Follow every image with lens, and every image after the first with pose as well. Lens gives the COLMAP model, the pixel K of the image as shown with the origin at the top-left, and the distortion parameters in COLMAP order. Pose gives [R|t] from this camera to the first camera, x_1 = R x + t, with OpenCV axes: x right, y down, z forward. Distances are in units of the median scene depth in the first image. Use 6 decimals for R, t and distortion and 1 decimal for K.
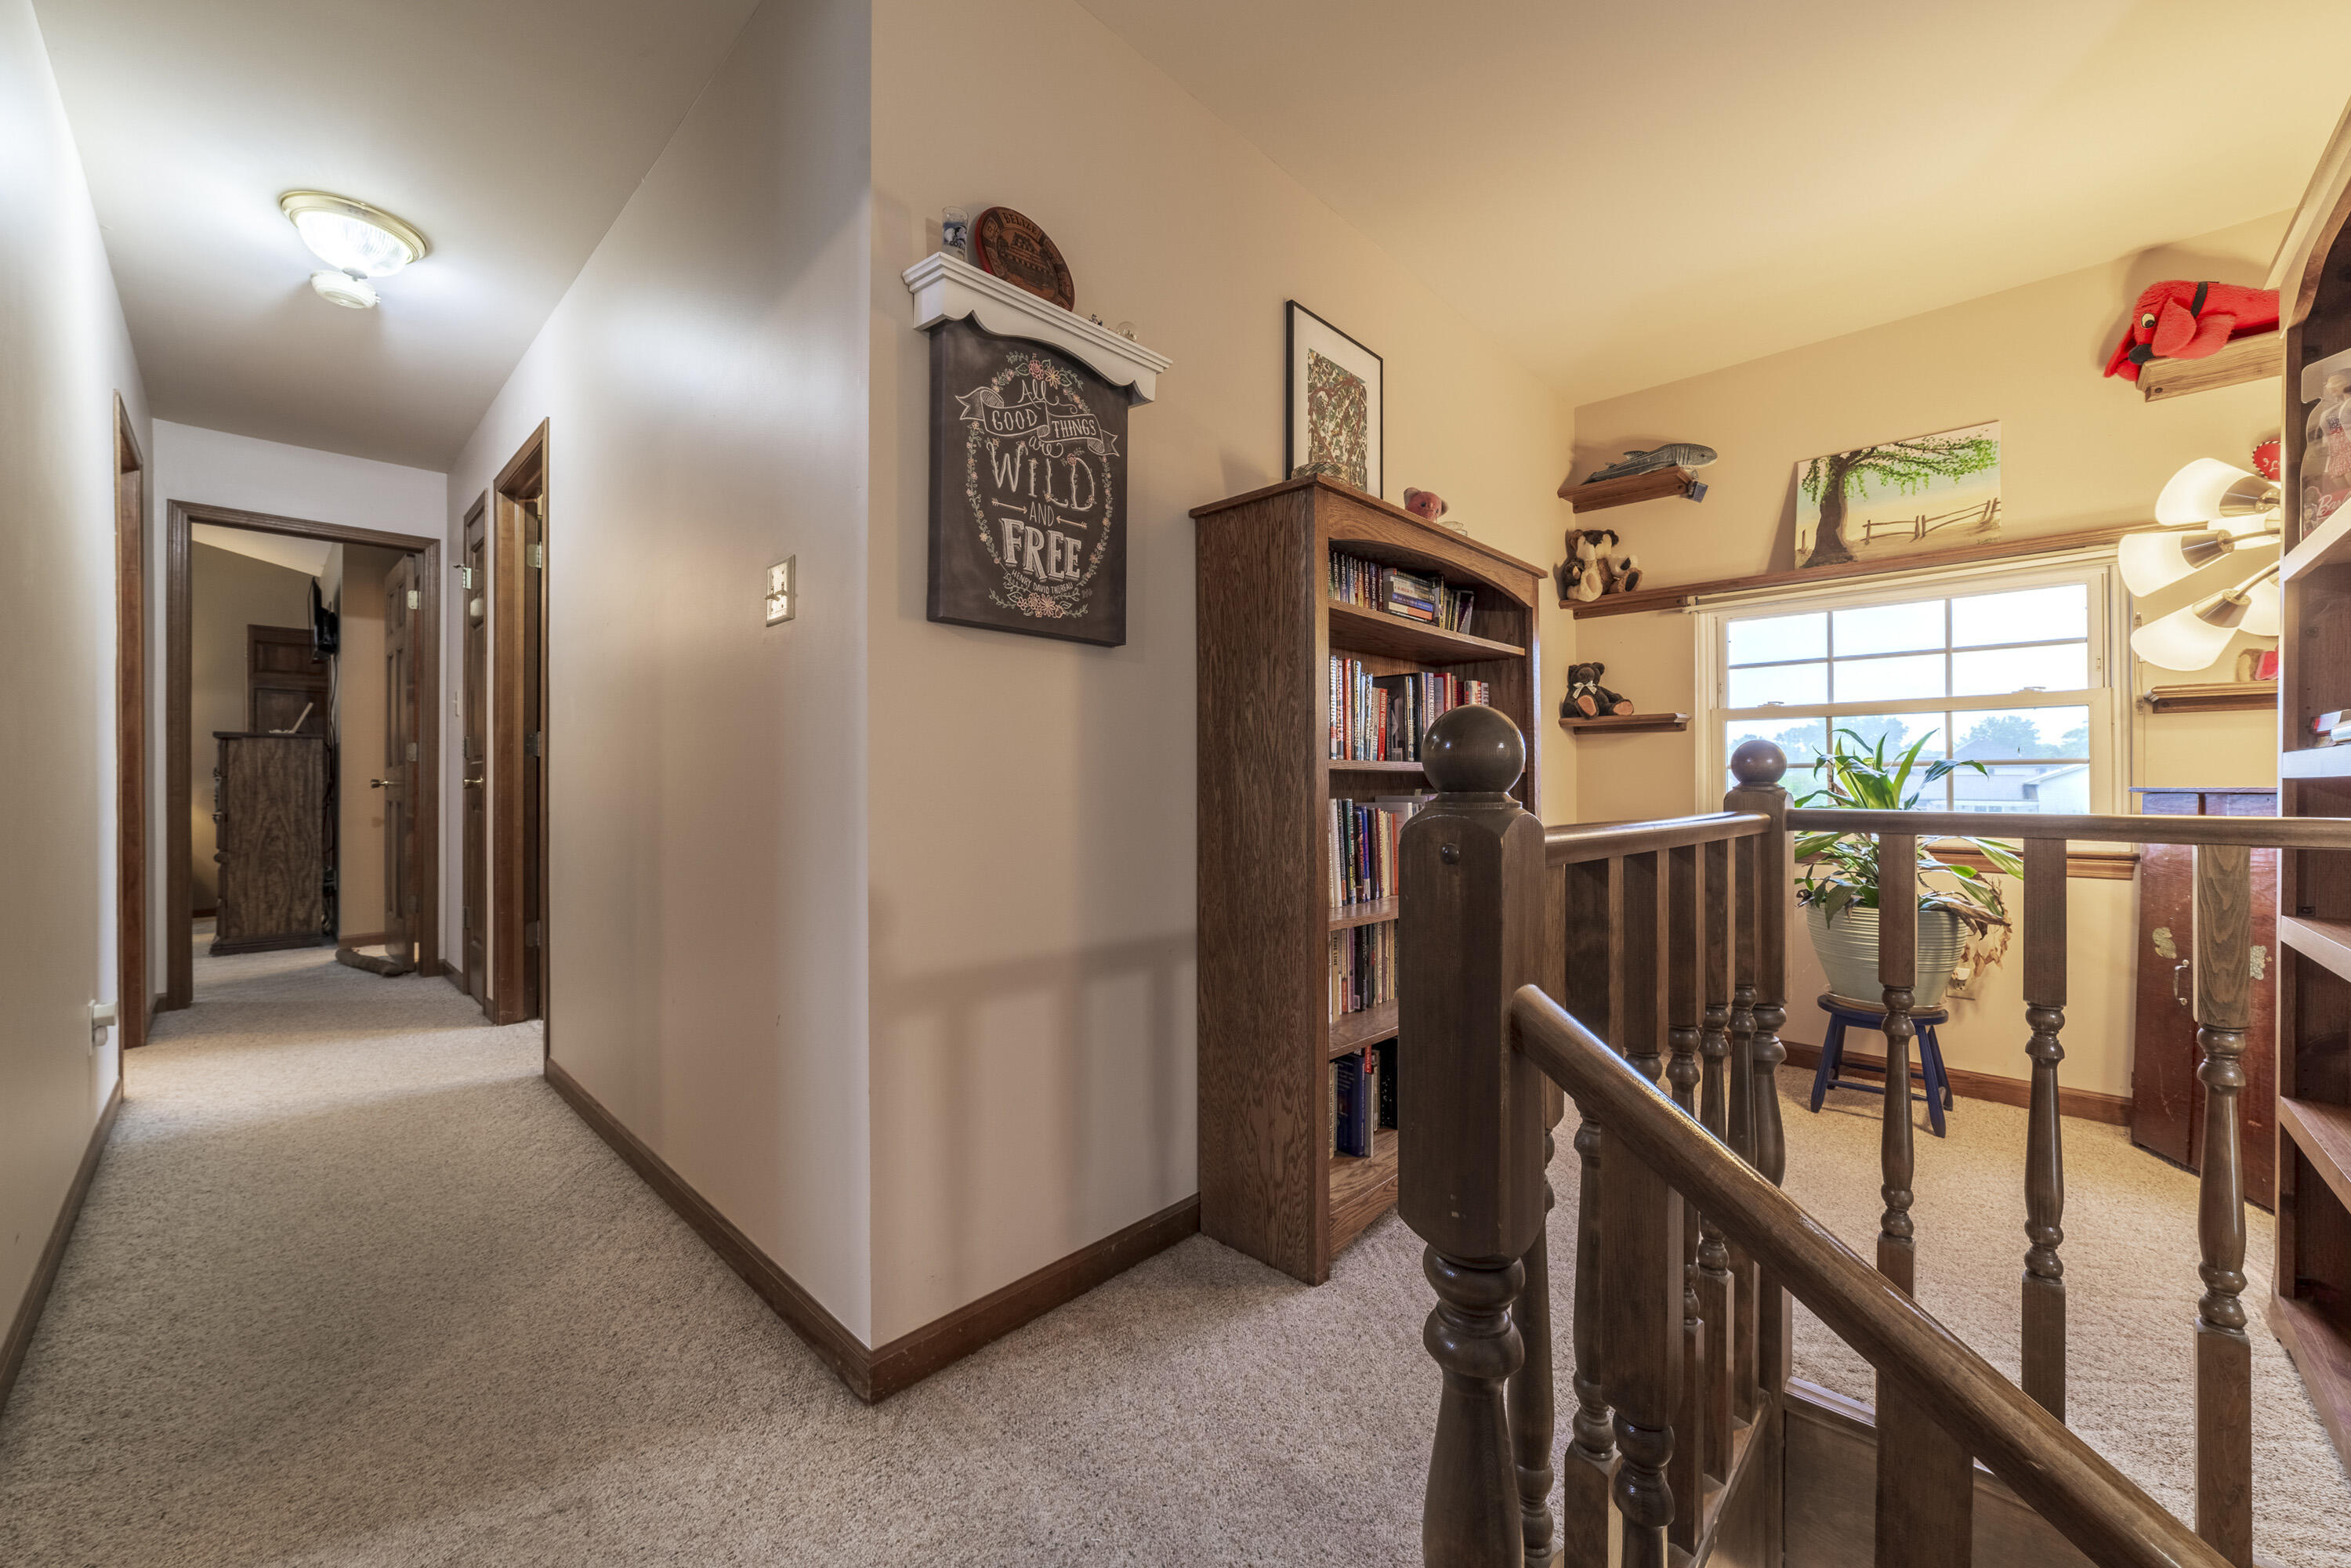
lens RADIAL K [[899.5, 0, 1167.1], [0, 899.5, 777.8], [0, 0, 1]] dist [0.002032, 0.000166]
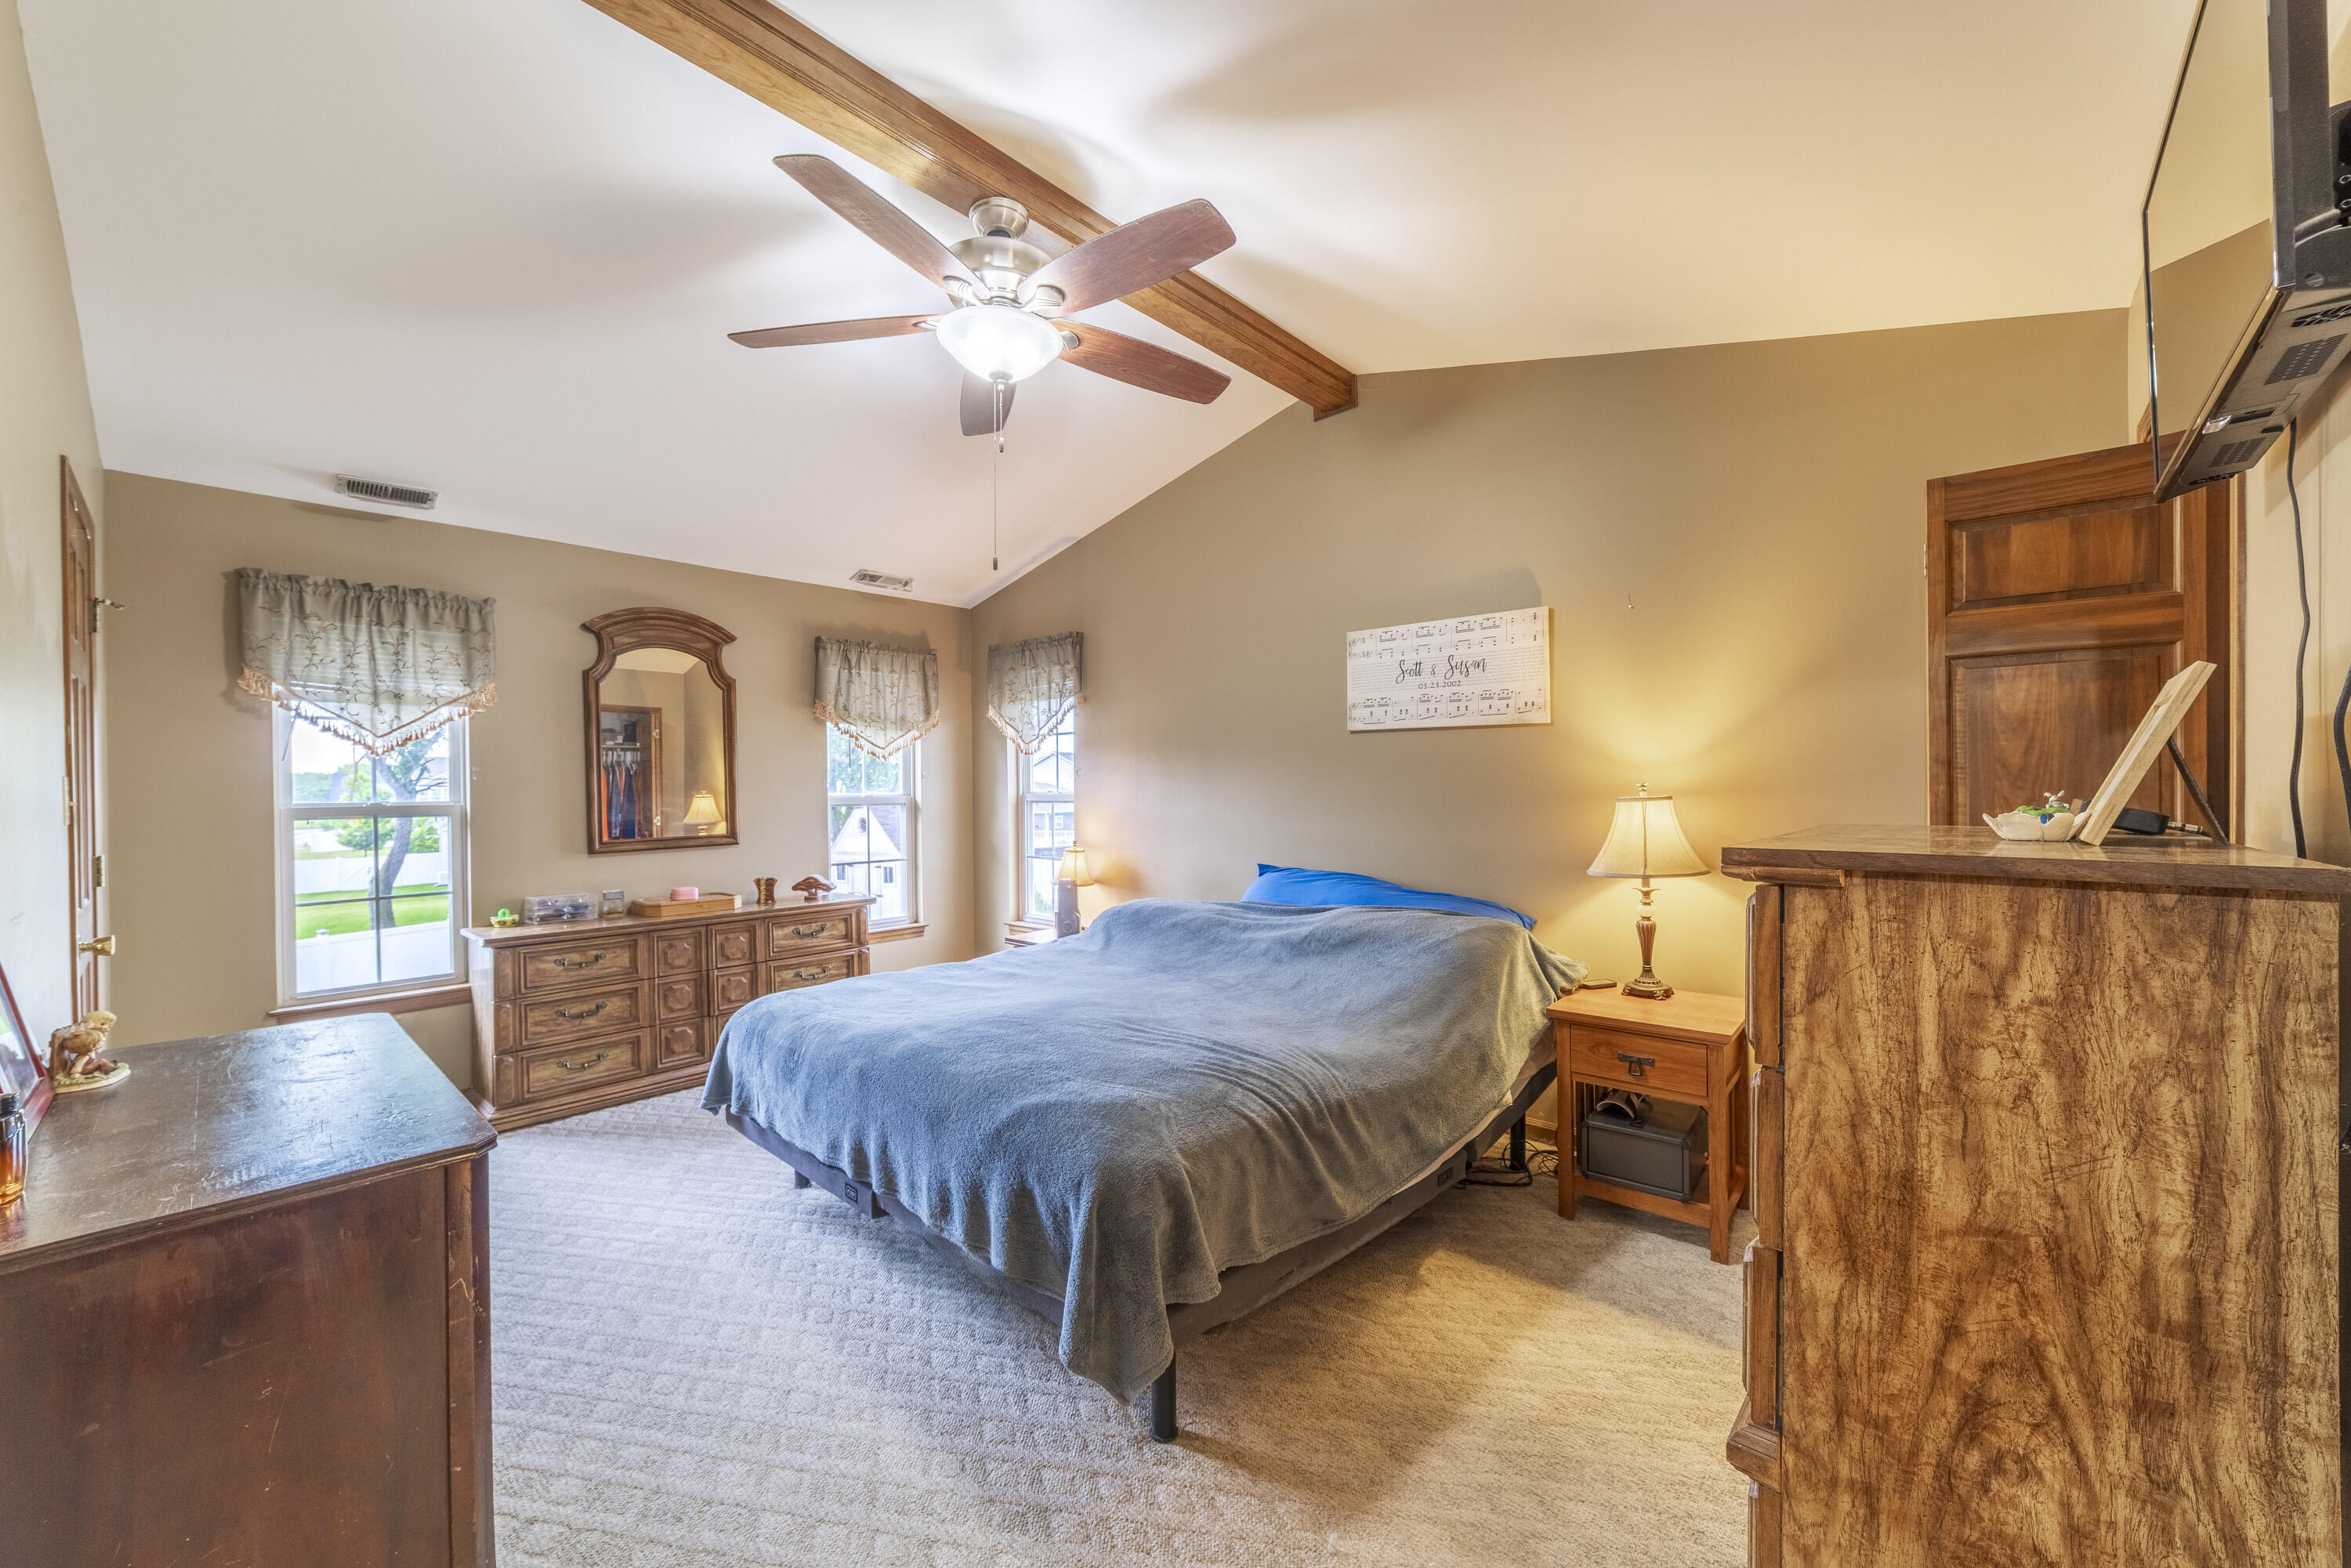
lens RADIAL K [[899.5, 0, 1163.6], [0, 899.5, 779.7], [0, 0, 1]] dist [0.002032, 0.000166]
pose [[0.043601, 0.000103, -0.999049, -0.818761], [0.003514, 0.999994, 0.000257, -0.065008], [0.999043, -0.003522, 0.043600, 0.824918]]
